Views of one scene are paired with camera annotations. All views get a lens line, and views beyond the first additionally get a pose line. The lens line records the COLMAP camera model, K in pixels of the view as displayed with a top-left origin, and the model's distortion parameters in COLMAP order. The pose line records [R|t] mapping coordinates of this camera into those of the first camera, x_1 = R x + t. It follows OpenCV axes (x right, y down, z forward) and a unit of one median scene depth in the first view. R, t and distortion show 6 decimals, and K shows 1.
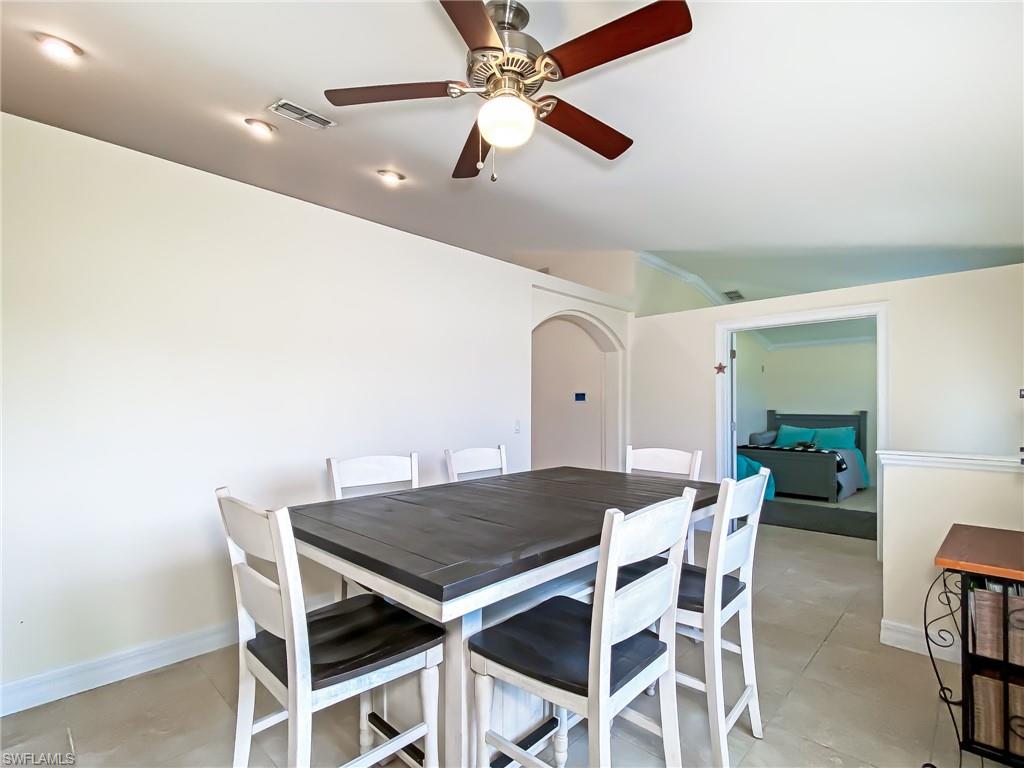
lens RADIAL K [[484.5, 0, 511.0], [0, 484.5, 387.5], [0, 0, 1]] dist [0.004539, -0.009801]
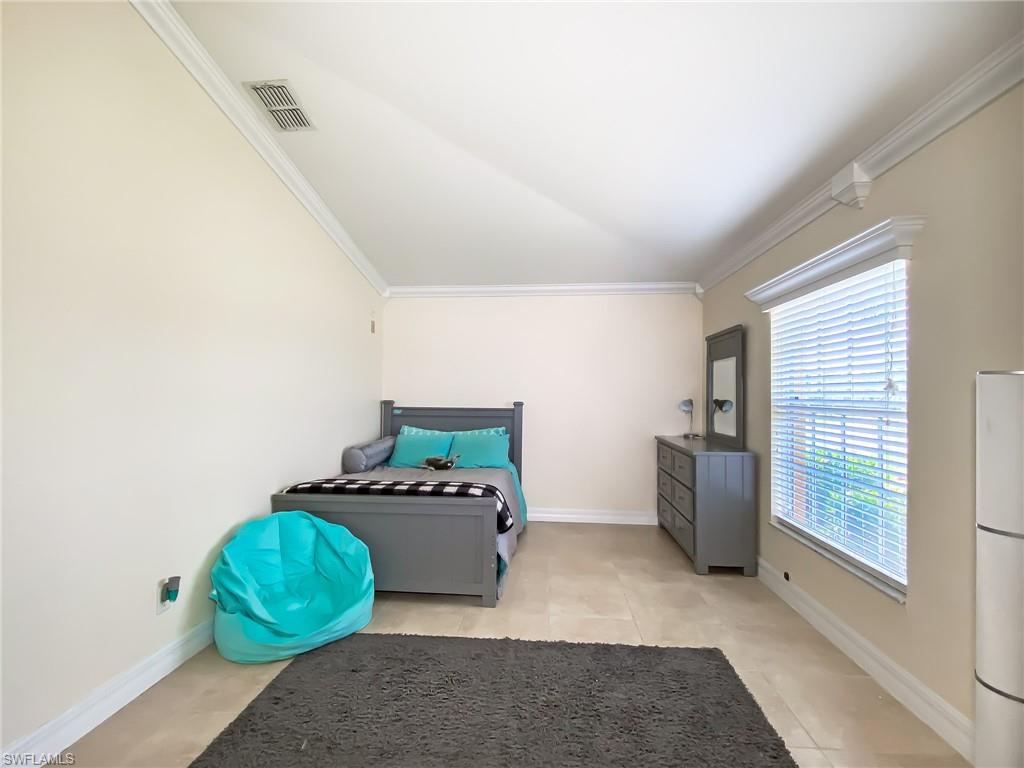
lens RADIAL K [[484.5, 0, 511.0], [0, 484.5, 387.5], [0, 0, 1]] dist [0.004539, -0.009801]
pose [[0.764467, 0.010835, 0.644571, 0.309286], [-0.028083, 0.999469, 0.016506, 0.019705], [-0.644050, -0.030720, 0.764366, 0.518483]]
